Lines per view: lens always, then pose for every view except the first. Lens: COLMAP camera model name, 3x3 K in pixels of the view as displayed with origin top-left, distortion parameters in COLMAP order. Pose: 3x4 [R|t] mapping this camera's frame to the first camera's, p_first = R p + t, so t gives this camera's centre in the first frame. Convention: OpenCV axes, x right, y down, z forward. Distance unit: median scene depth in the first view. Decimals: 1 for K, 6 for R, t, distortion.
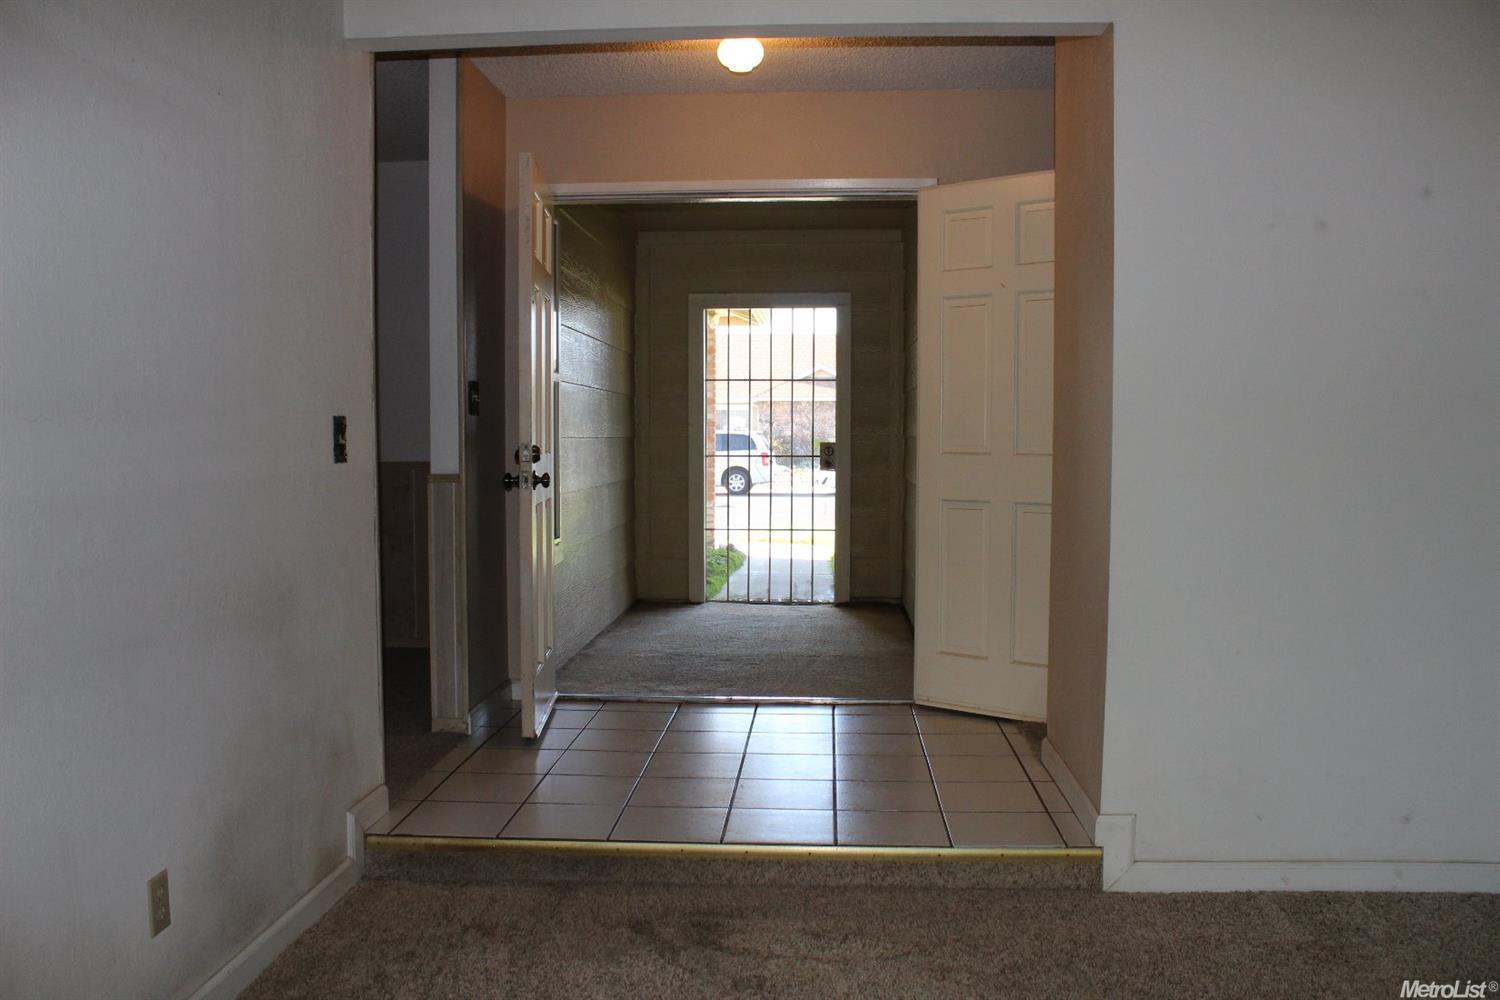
lens RADIAL K [[1312.0, 0, 749.5], [0, 1312.0, 479.9], [0, 0, 1]] dist [-0.002064, 0.002226]
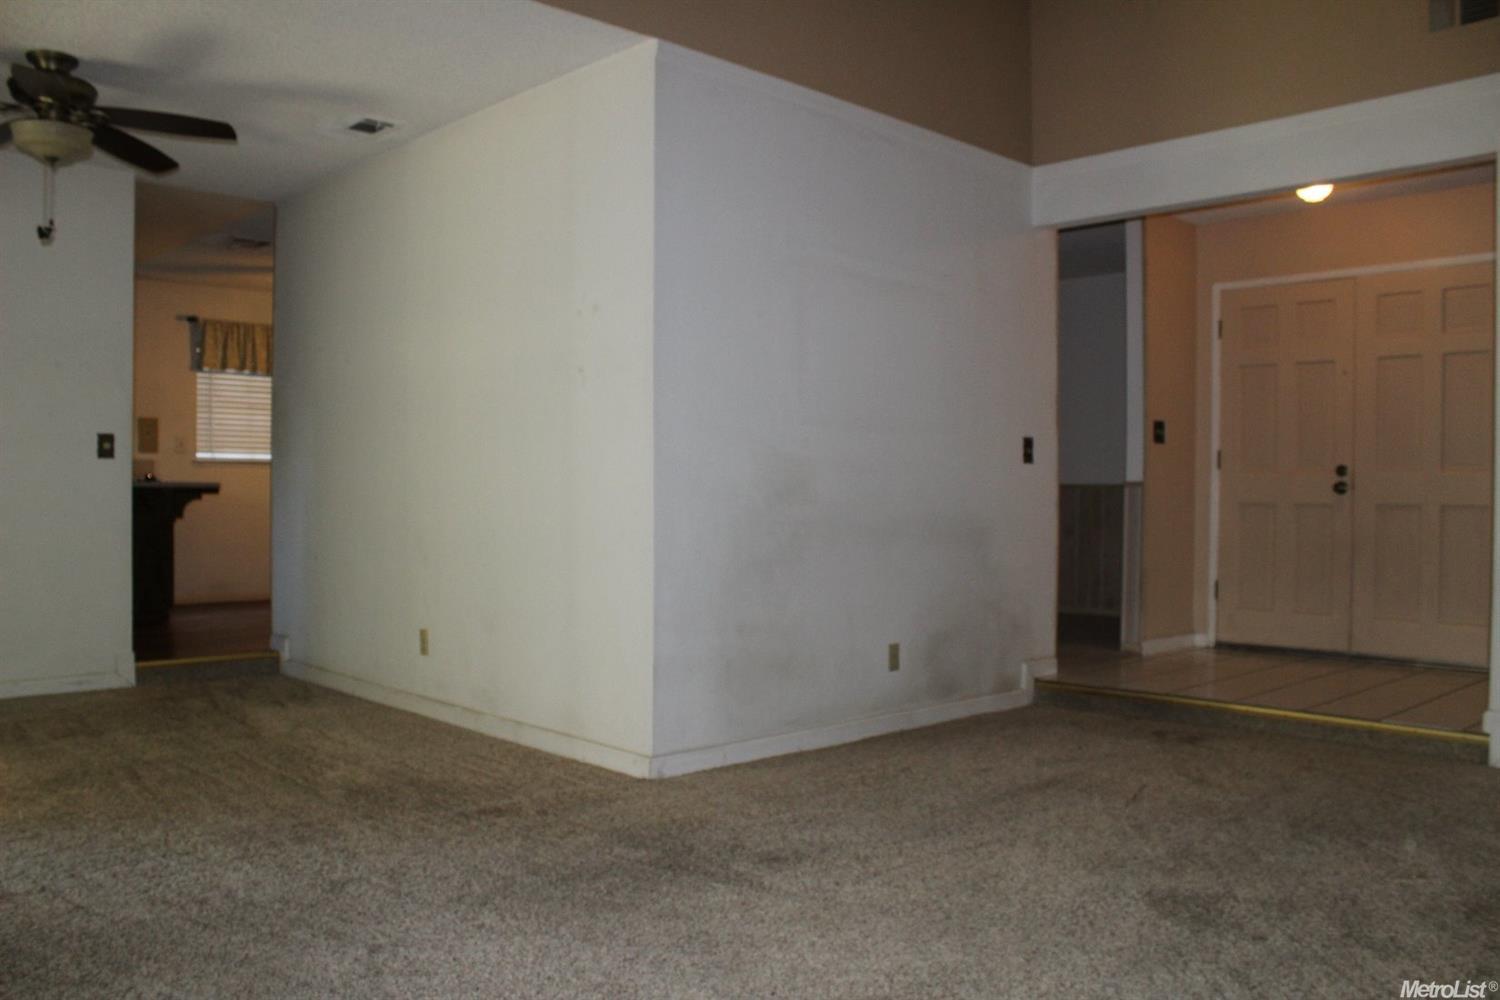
lens RADIAL K [[1312.0, 0, 749.5], [0, 1312.0, 479.9], [0, 0, 1]] dist [-0.002064, 0.002226]
pose [[0.755074, 0.008290, -0.655588, 0.577711], [-0.040843, 0.998573, -0.034415, 0.085821], [0.654367, 0.052762, 0.754334, -0.589492]]
